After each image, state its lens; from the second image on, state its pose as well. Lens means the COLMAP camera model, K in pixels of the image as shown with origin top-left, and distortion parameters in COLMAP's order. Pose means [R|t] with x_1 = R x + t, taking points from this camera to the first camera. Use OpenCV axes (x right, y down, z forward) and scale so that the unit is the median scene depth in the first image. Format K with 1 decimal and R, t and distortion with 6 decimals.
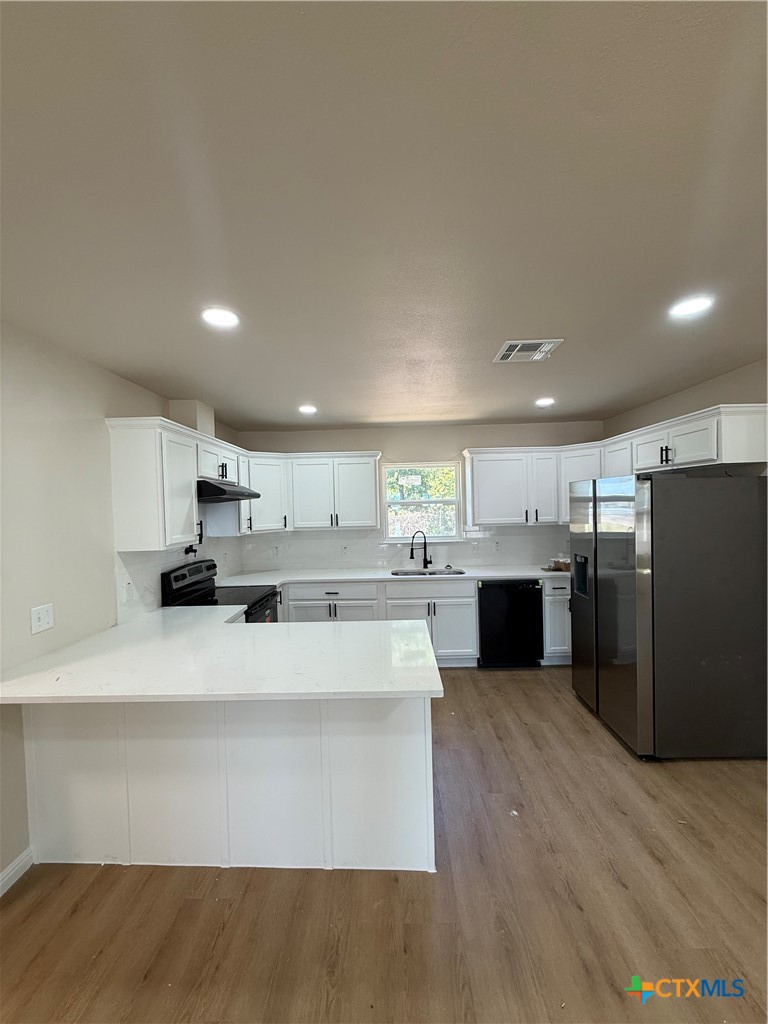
lens RADIAL K [[409.0, 0, 384.1], [0, 409.0, 509.5], [0, 0, 1]] dist [-0.001482, 0.000018]
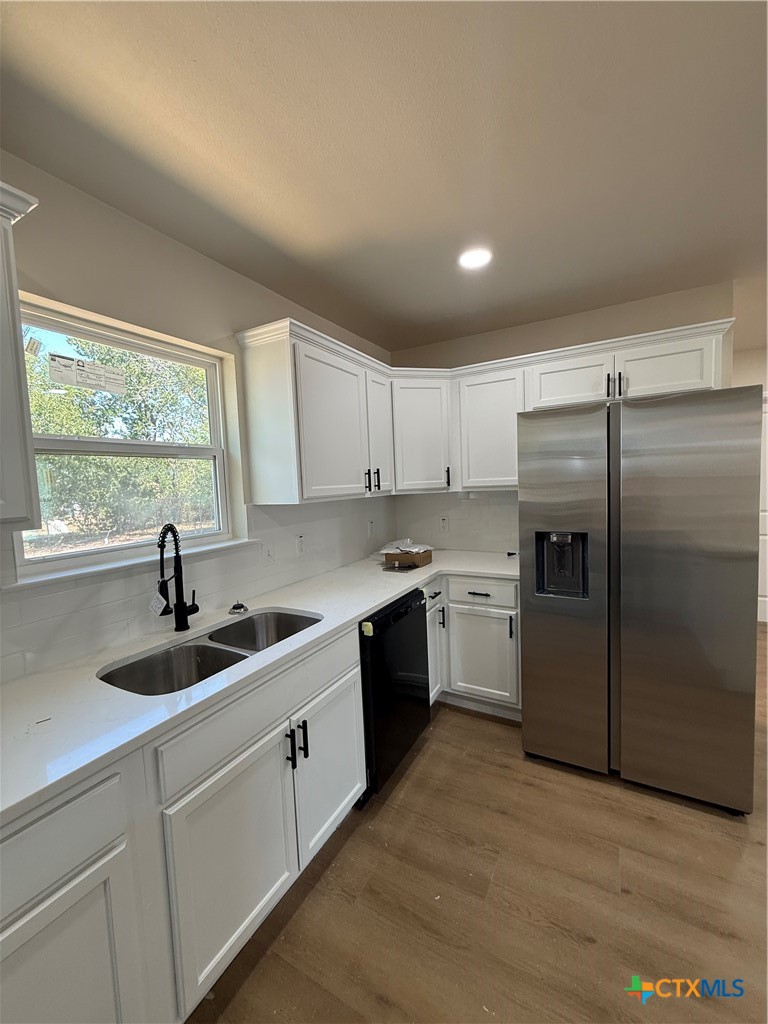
lens RADIAL K [[409.0, 0, 384.1], [0, 409.0, 509.5], [0, 0, 1]] dist [-0.001482, 0.000018]
pose [[0.480480, -0.053809, 0.875353, -0.144876], [0.038440, 0.998449, 0.040276, 0.037707], [-0.876163, 0.014296, 0.481803, 0.798885]]
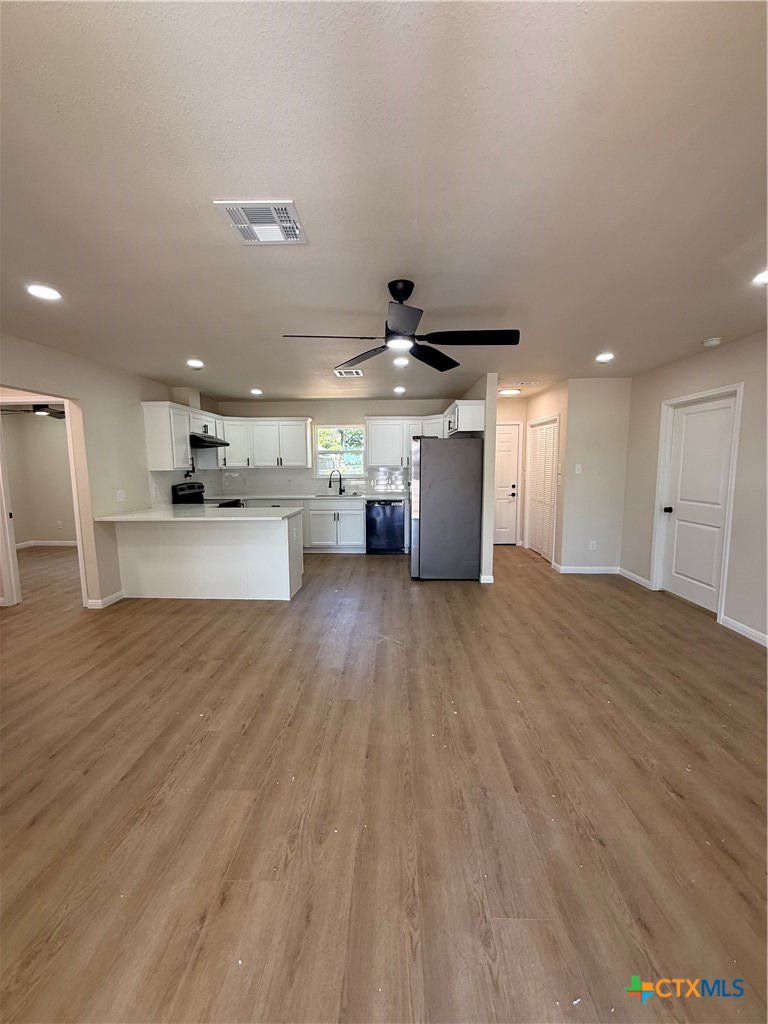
lens RADIAL K [[409.0, 0, 384.1], [0, 409.0, 509.5], [0, 0, 1]] dist [-0.001482, 0.000018]
pose [[0.999781, 0.019413, -0.007822, 0.331638], [-0.018475, 0.994187, 0.106066, 0.039219], [0.009836, -0.105898, 0.994328, -0.647099]]
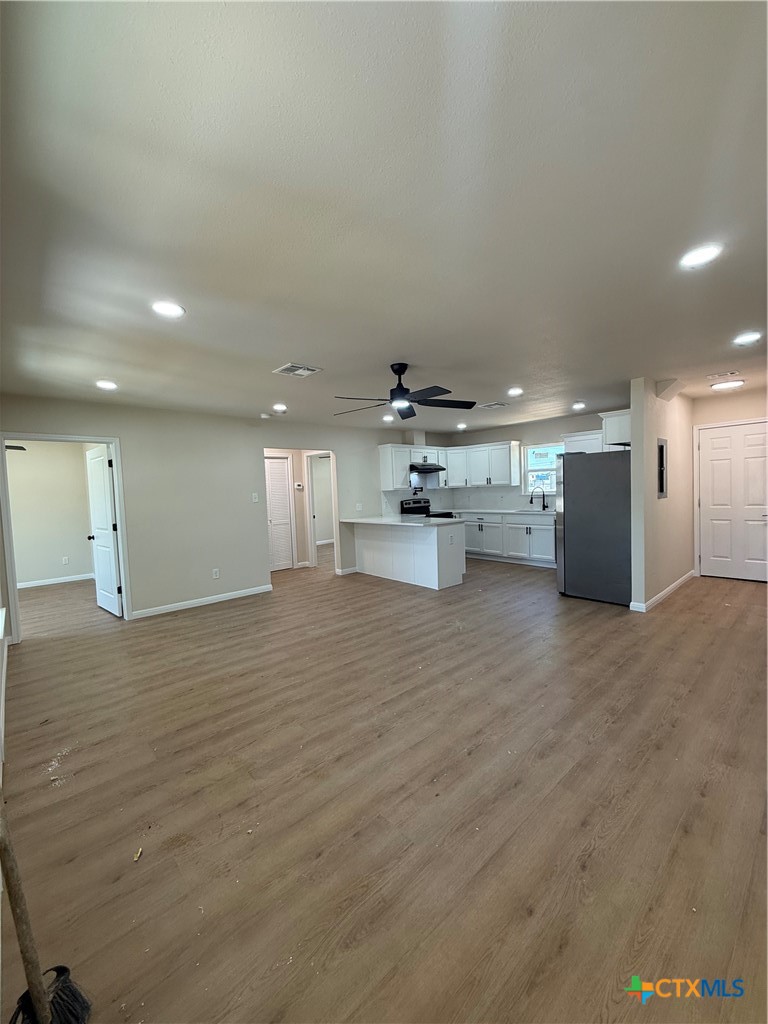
lens RADIAL K [[409.0, 0, 384.1], [0, 409.0, 509.5], [0, 0, 1]] dist [-0.001482, 0.000018]
pose [[0.686829, 0.037700, -0.725841, 0.998169], [0.014391, 0.997753, 0.065440, 0.030417], [0.726677, -0.055391, 0.684743, -0.671279]]
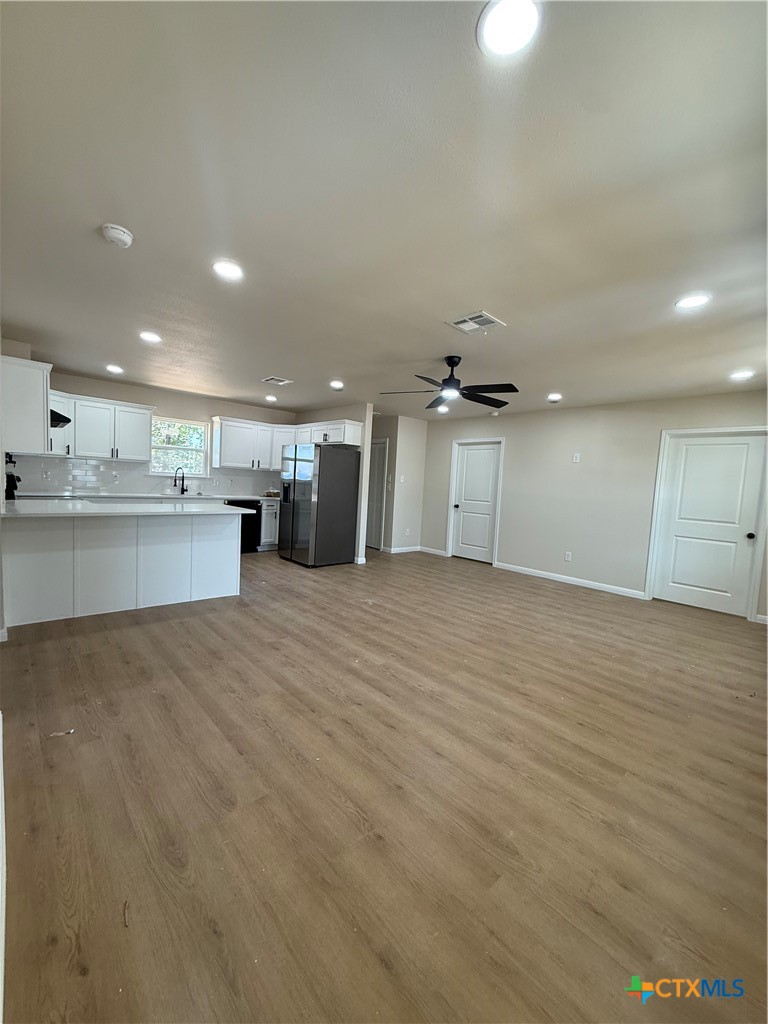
lens RADIAL K [[409.0, 0, 384.1], [0, 409.0, 509.5], [0, 0, 1]] dist [-0.001482, 0.000018]
pose [[0.721076, 0.017036, 0.692646, -0.455305], [-0.066294, 0.996807, 0.044497, 0.101962], [-0.689677, -0.078004, 0.719904, -0.629306]]
